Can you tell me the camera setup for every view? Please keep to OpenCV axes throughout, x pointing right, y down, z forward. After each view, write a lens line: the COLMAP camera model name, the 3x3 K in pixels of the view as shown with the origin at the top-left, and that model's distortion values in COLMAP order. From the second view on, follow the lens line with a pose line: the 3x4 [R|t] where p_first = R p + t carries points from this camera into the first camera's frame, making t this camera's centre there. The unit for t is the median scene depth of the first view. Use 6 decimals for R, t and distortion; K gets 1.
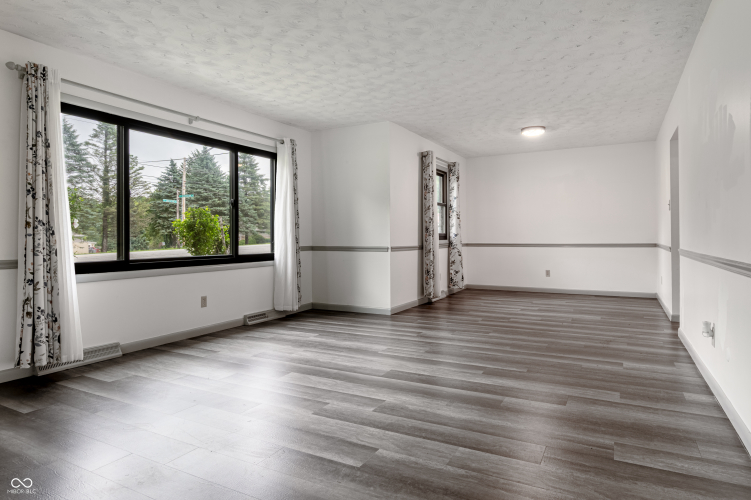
lens RADIAL K [[428.1, 0, 411.6], [0, 428.1, 240.2], [0, 0, 1]] dist [-0.005704, -0.001069]
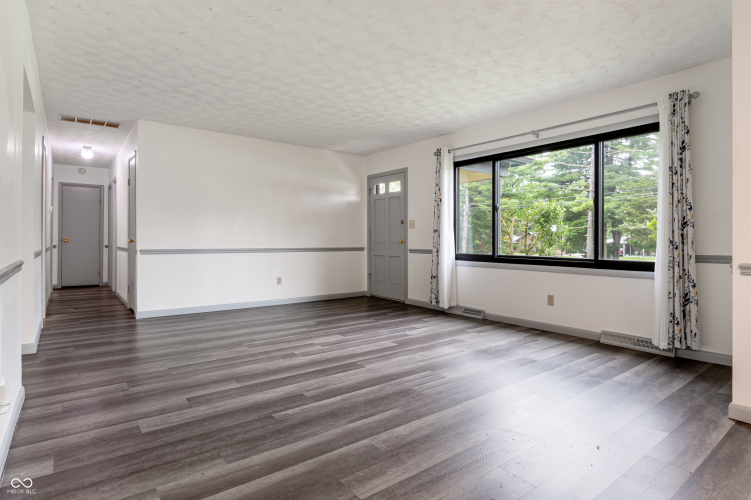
lens RADIAL K [[400.1, 0, 374.2], [0, 400.1, 232.1], [0, 0, 1]] dist [0.014558, -0.012183]
pose [[-0.448345, -0.007694, -0.893827, 0.915737], [-0.006903, 0.999963, -0.005145, -0.024411], [0.893834, 0.003863, -0.448382, 1.628949]]
